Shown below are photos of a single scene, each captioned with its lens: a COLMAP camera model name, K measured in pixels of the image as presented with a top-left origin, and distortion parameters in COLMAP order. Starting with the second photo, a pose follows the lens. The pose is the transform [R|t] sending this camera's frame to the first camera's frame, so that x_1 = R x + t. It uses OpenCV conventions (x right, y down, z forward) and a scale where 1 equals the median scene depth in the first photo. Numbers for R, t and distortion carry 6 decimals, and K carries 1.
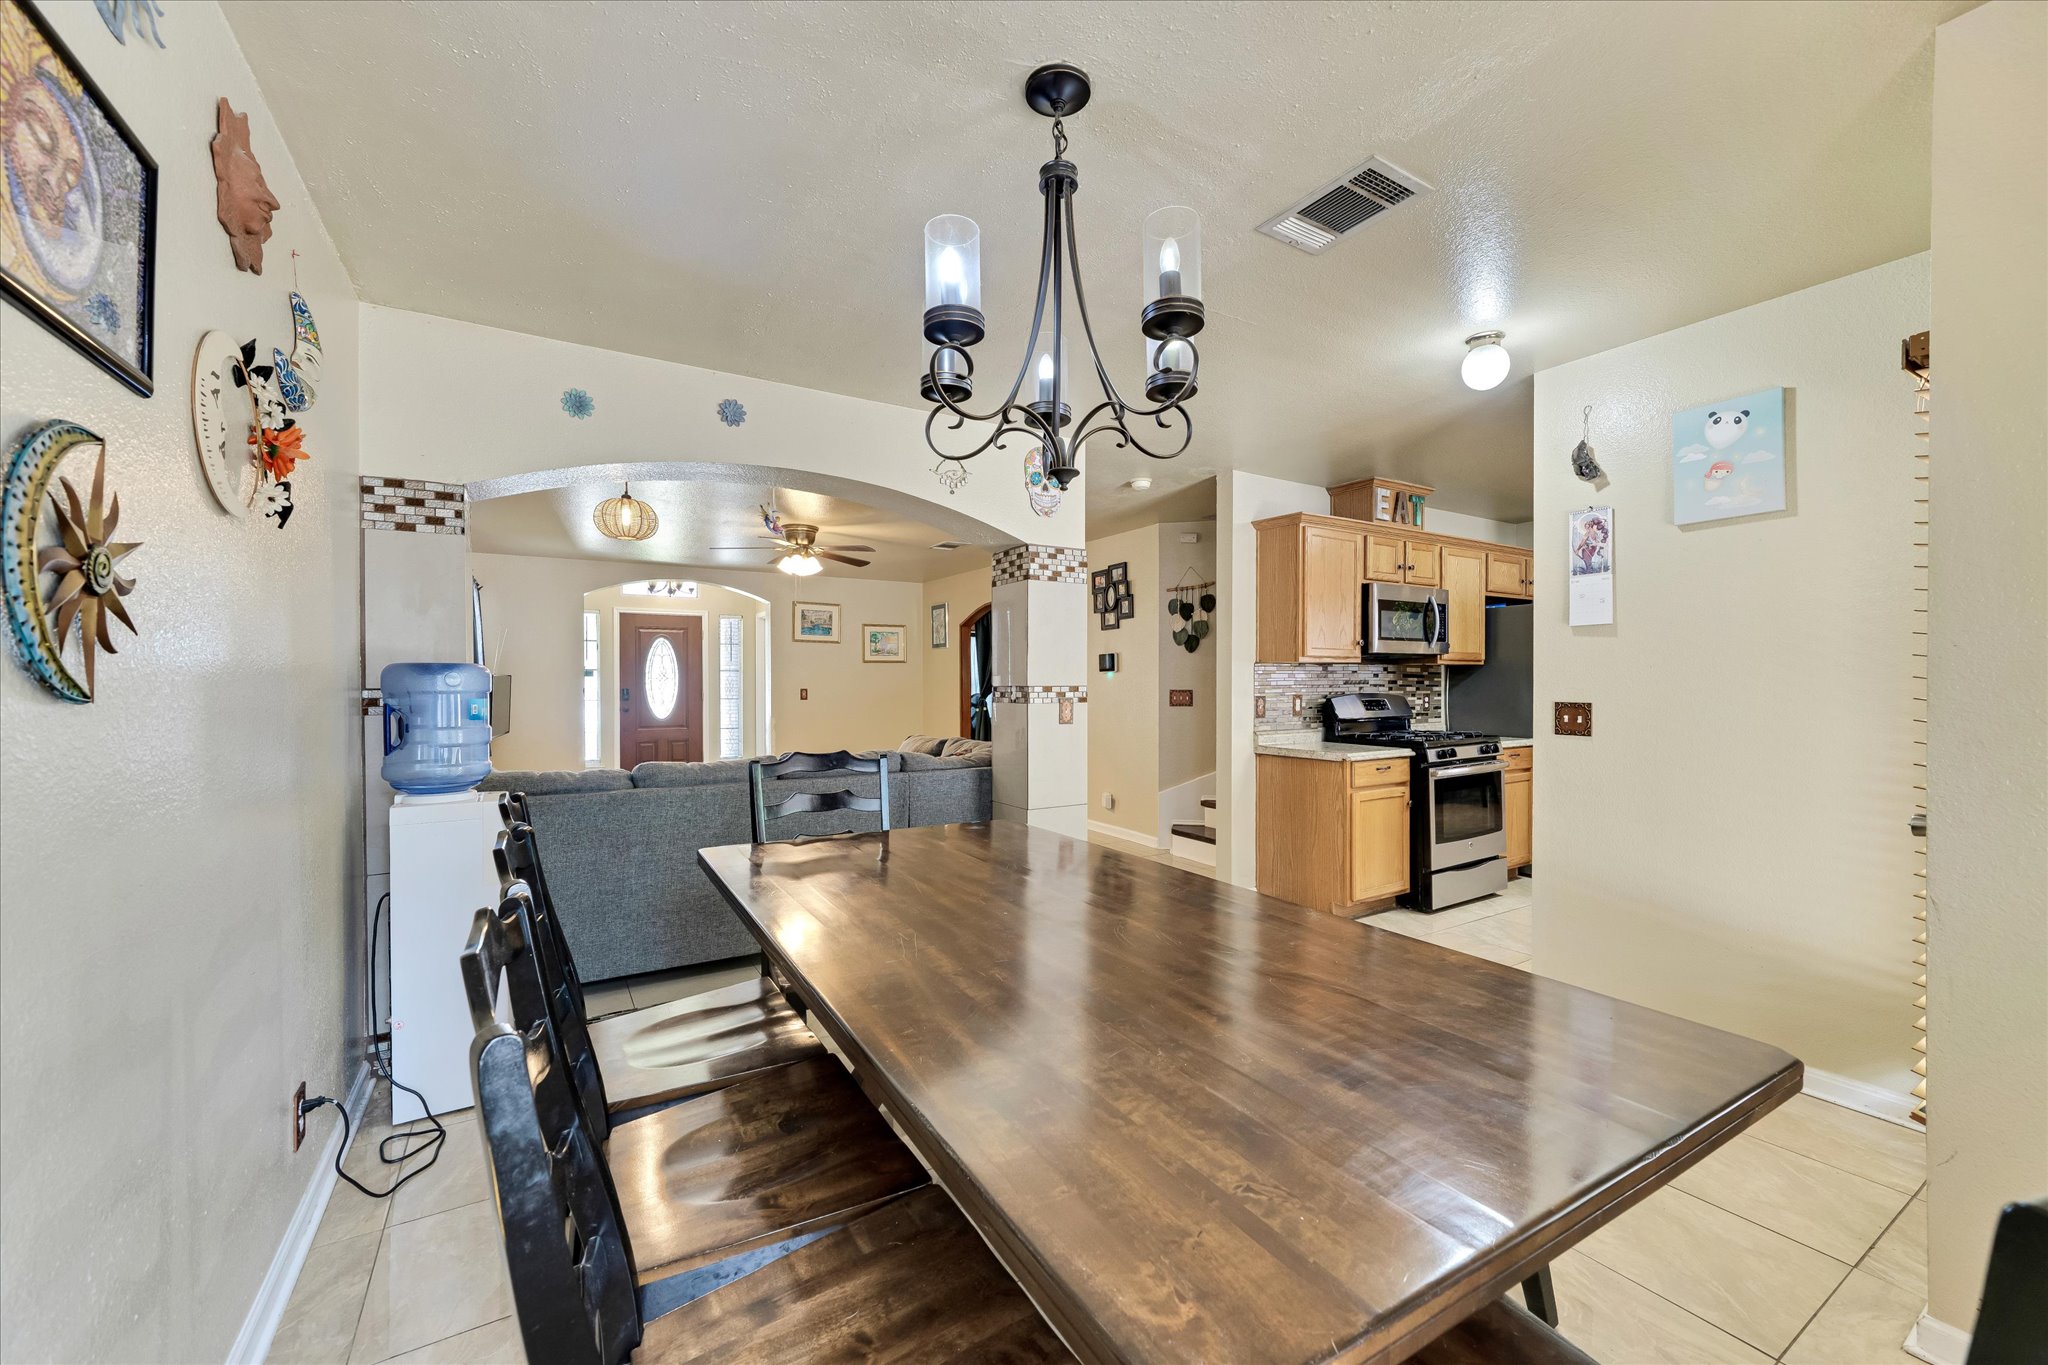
lens RADIAL K [[796.7, 0, 1020.8], [0, 796.7, 686.8], [0, 0, 1]] dist [0.000097, 0.000104]
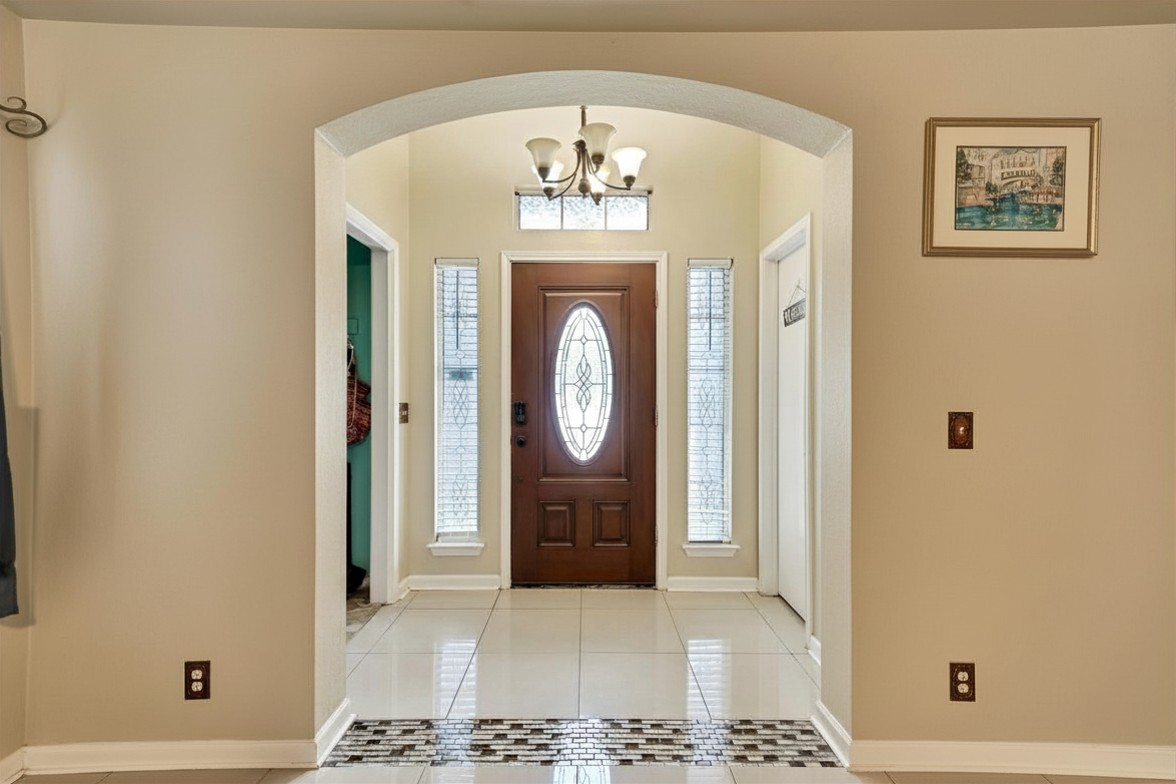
lens RADIAL K [[457.5, 0, 586.2], [0, 457.5, 394.5], [0, 0, 1]] dist [0.000097, 0.000104]
pose [[0.843546, 0.004187, -0.537041, -0.289630], [-0.009377, 0.999932, -0.006932, -0.001402], [0.536976, 0.010884, 0.843528, 0.754740]]
